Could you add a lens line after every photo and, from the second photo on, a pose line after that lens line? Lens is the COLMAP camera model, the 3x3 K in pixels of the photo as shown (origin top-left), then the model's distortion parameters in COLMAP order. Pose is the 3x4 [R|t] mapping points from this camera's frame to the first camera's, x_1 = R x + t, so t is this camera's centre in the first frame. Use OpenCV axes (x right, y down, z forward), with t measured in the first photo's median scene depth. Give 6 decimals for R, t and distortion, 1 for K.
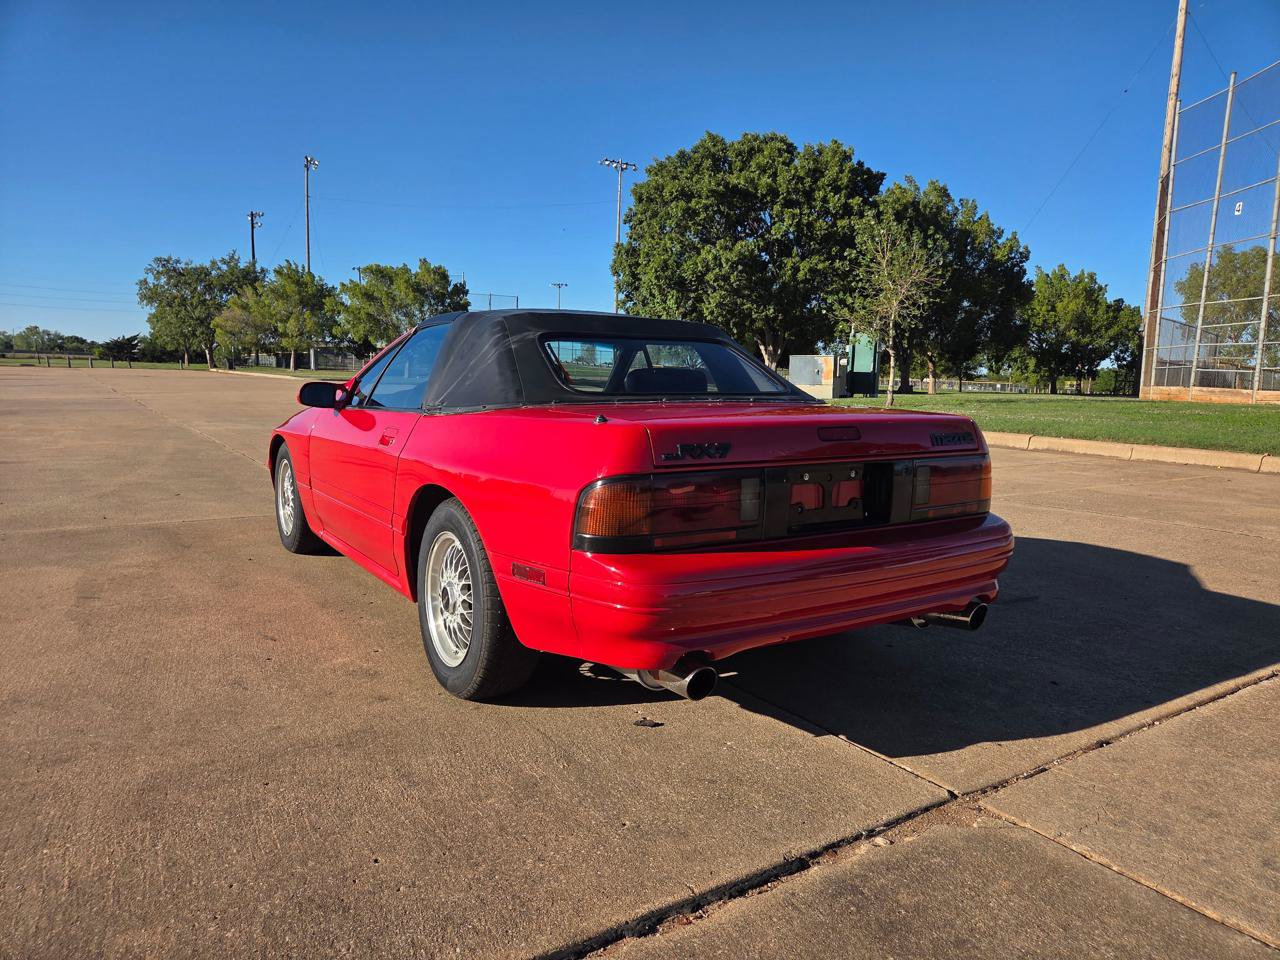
lens RADIAL K [[850.7, 0, 629.4], [0, 850.7, 477.6], [0, 0, 1]] dist [0.067407, -0.063038]
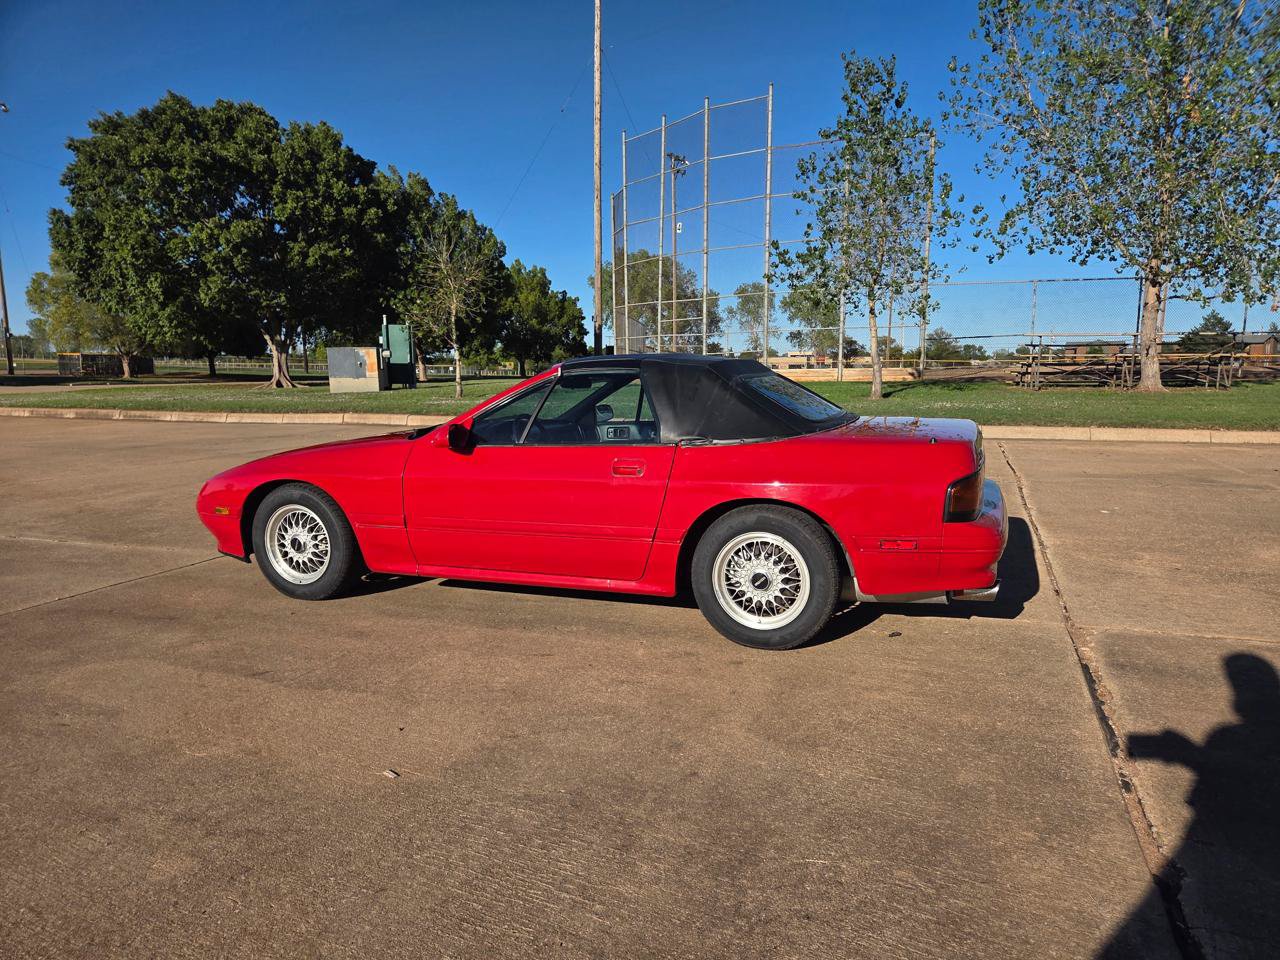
lens RADIAL K [[858.4, 0, 639.7], [0, 858.4, 498.0], [0, 0, 1]] dist [0.063294, -0.067030]
pose [[0.805385, -0.121022, 0.580266, -0.113337], [0.097268, 0.992649, 0.072026, -0.010434], [-0.584717, -0.001568, 0.811236, 0.000948]]
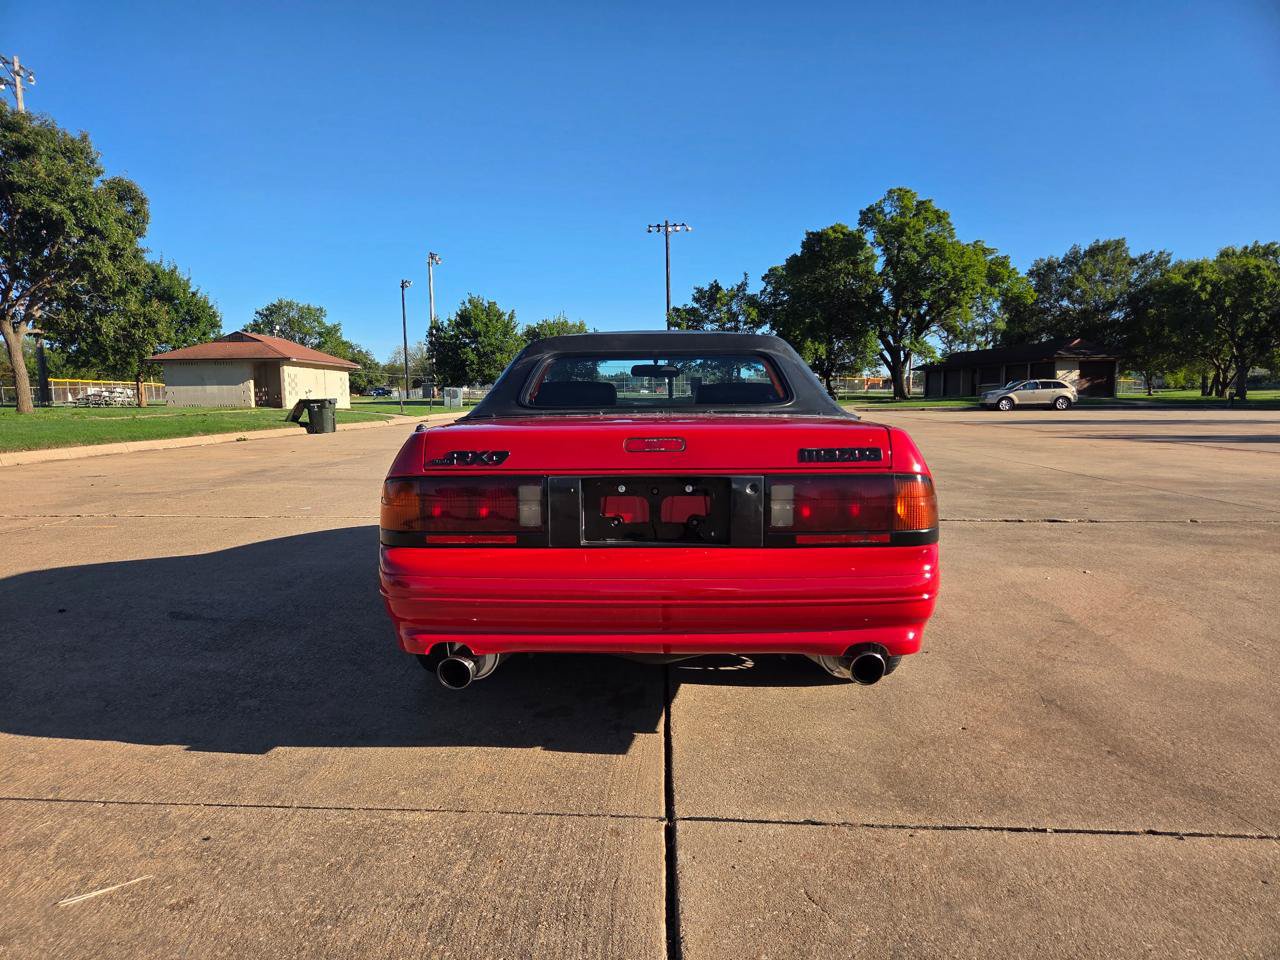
lens RADIAL K [[853.4, 0, 641.6], [0, 853.4, 494.6], [0, 0, 1]] dist [0.064041, -0.055930]
pose [[-0.808831, -0.084365, 0.581958, -0.111515], [0.056855, 0.973799, 0.220189, -0.035813], [-0.585286, 0.211183, -0.782842, 0.285916]]
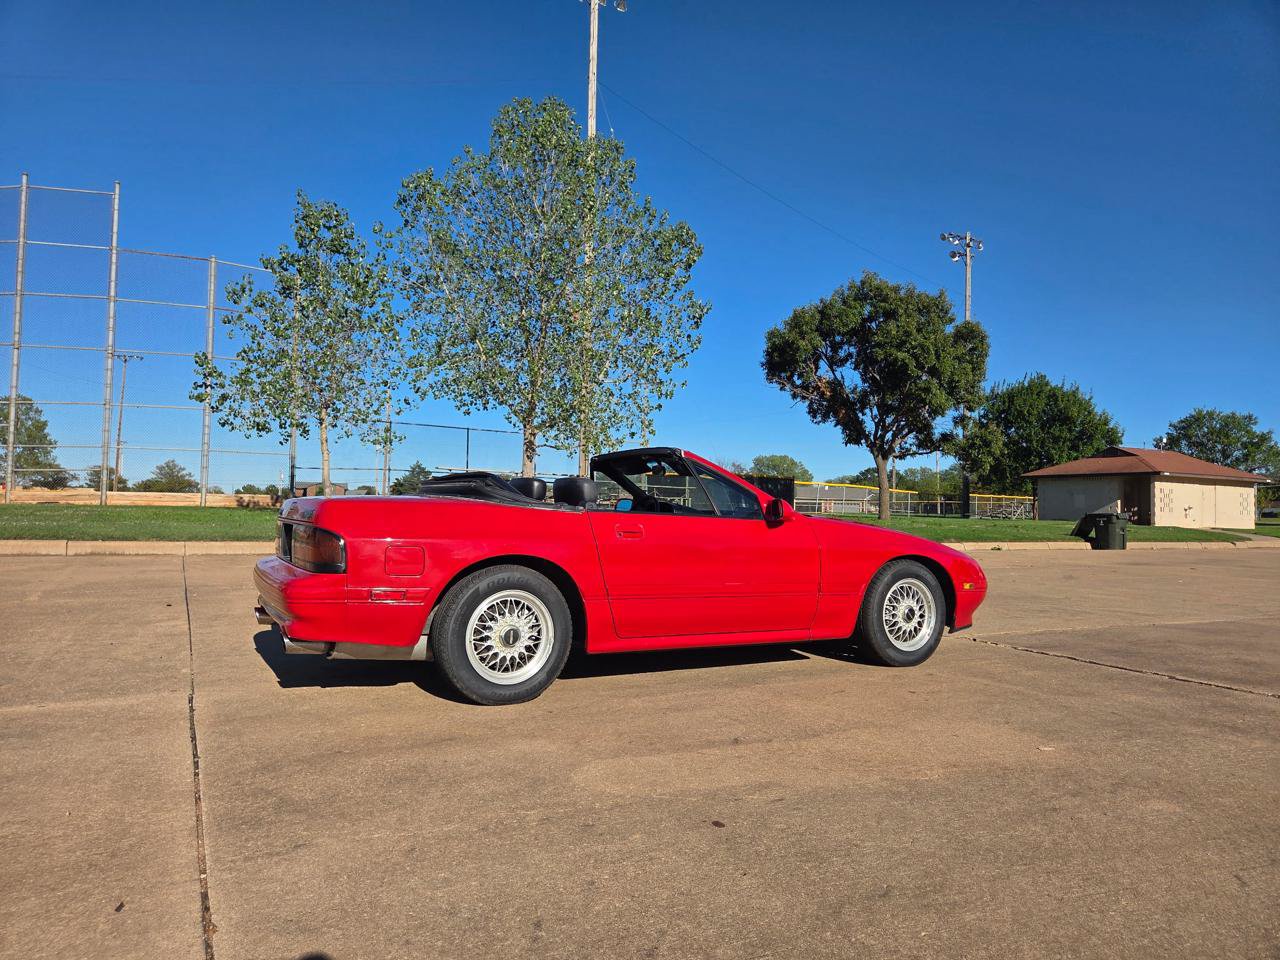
lens RADIAL K [[867.8, 0, 633.4], [0, 867.8, 469.4], [0, 0, 1]] dist [0.068755, -0.070813]
pose [[0.092505, 0.020950, 0.995492, -0.215504], [0.098688, 0.994663, -0.030103, -0.017477], [-0.990810, 0.101027, 0.089944, 0.138799]]
